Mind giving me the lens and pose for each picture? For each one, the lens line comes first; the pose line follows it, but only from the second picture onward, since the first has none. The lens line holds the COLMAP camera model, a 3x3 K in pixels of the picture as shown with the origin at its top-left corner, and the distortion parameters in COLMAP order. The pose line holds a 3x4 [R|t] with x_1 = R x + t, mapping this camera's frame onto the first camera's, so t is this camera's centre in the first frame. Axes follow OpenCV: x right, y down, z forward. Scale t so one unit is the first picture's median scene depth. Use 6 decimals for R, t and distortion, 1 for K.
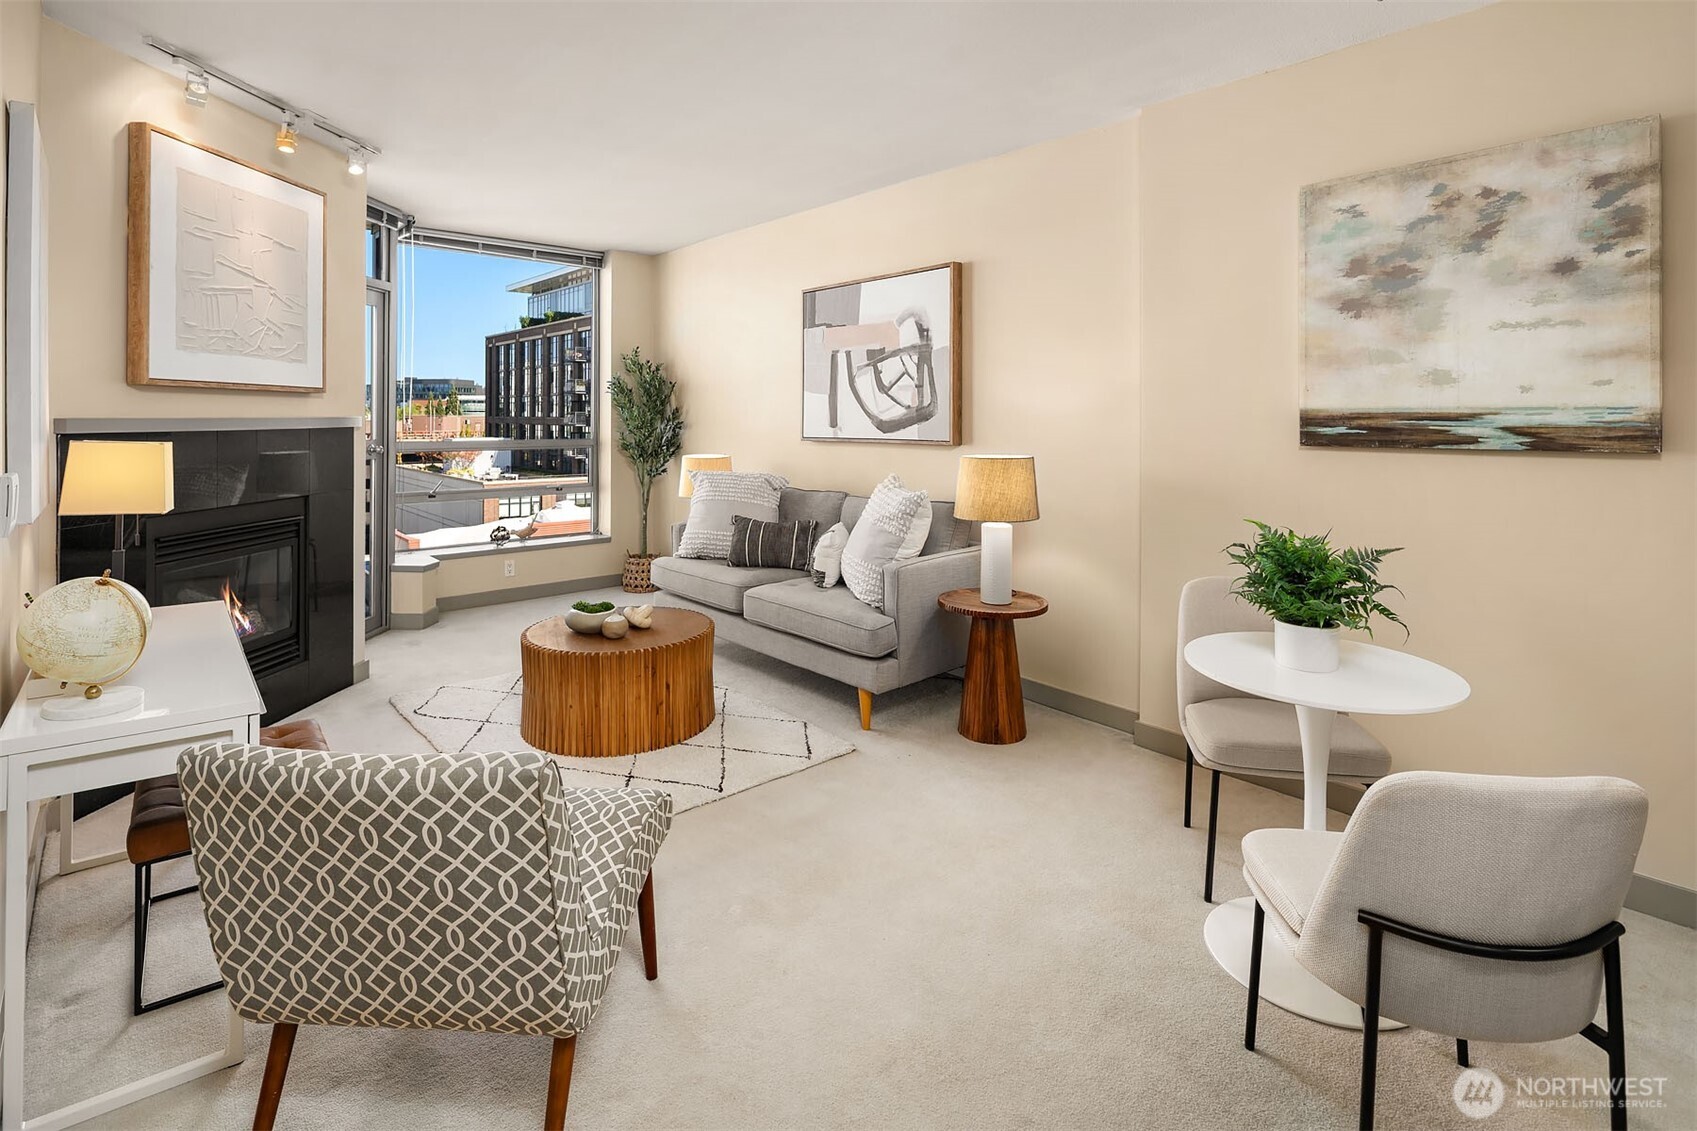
lens RADIAL K [[838.3, 0, 846.6], [0, 838.3, 420.3], [0, 0, 1]] dist [0.005864, -0.008712]
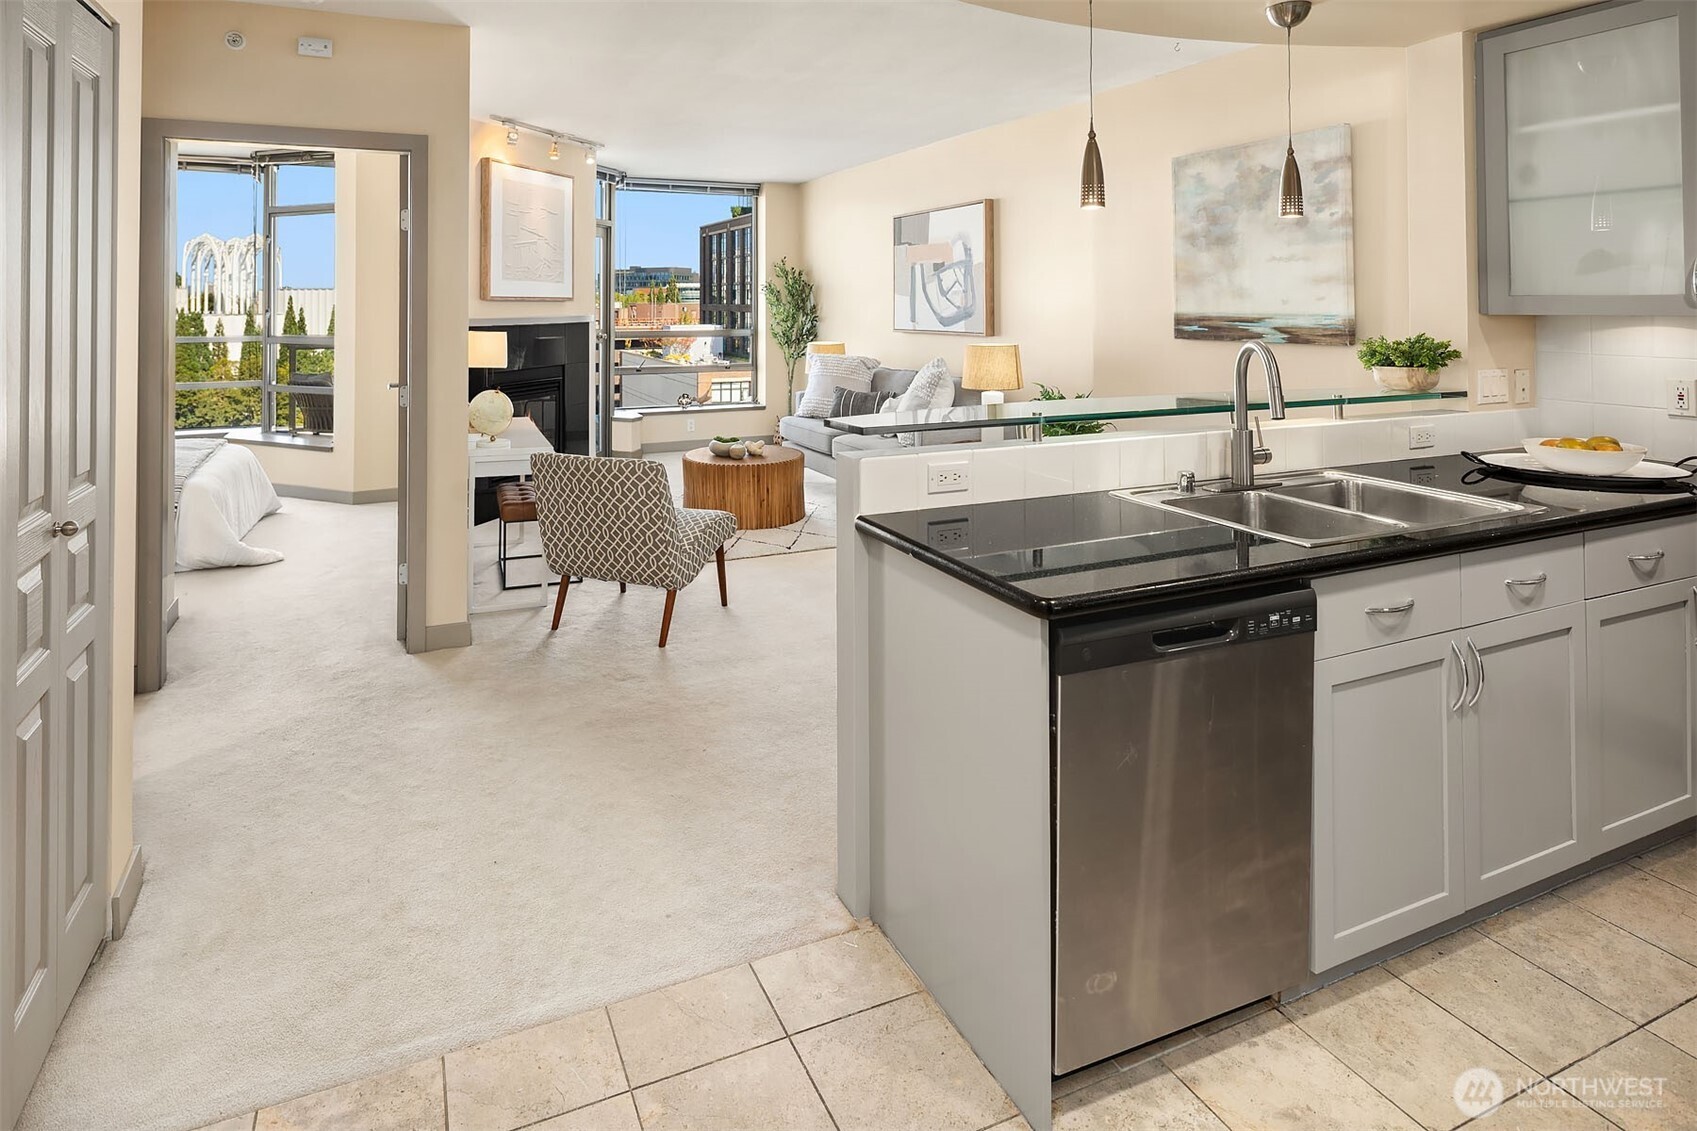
lens RADIAL K [[873.9, 0, 794.7], [0, 873.9, 291.3], [0, 0, 1]] dist [0.008366, -0.010283]
pose [[0.955611, -0.009079, -0.294491, 0.361361], [0.003913, 0.999828, -0.018126, -0.025822], [0.294605, 0.016169, 0.955482, -0.623299]]
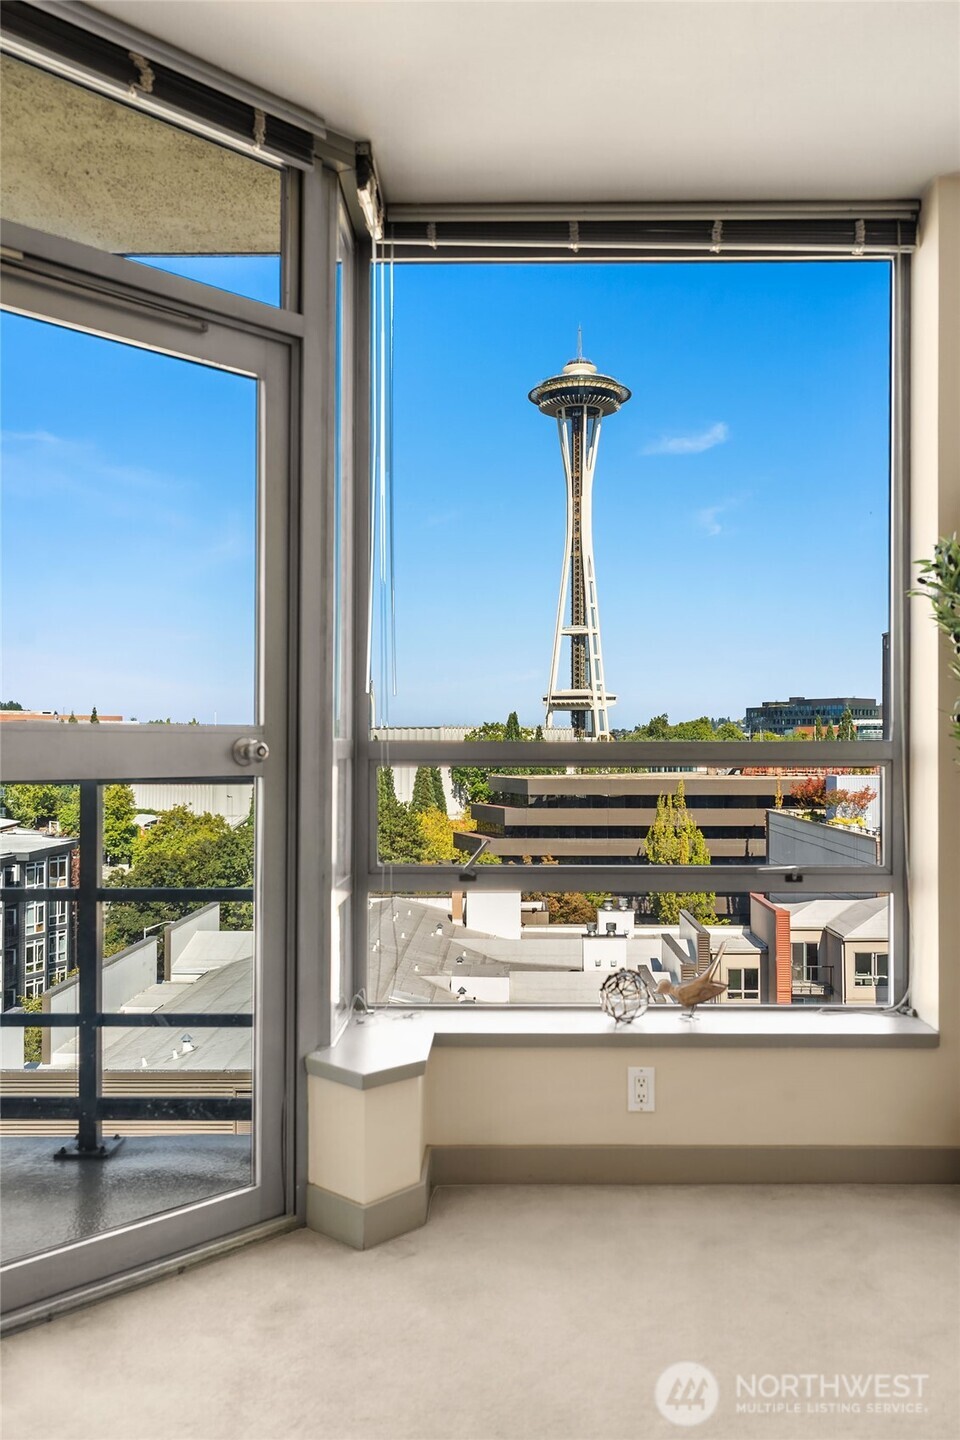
lens RADIAL K [[1169.1, 0, 504.4], [0, 1169.1, 742.0], [0, 0, 1]] dist [-0.003264, -0.019697]
pose [[0.749325, -0.005963, -0.662175, -0.222821], [-0.000235, 0.999957, -0.009271, 0.063057], [0.662202, 0.007103, 0.749291, 1.192272]]
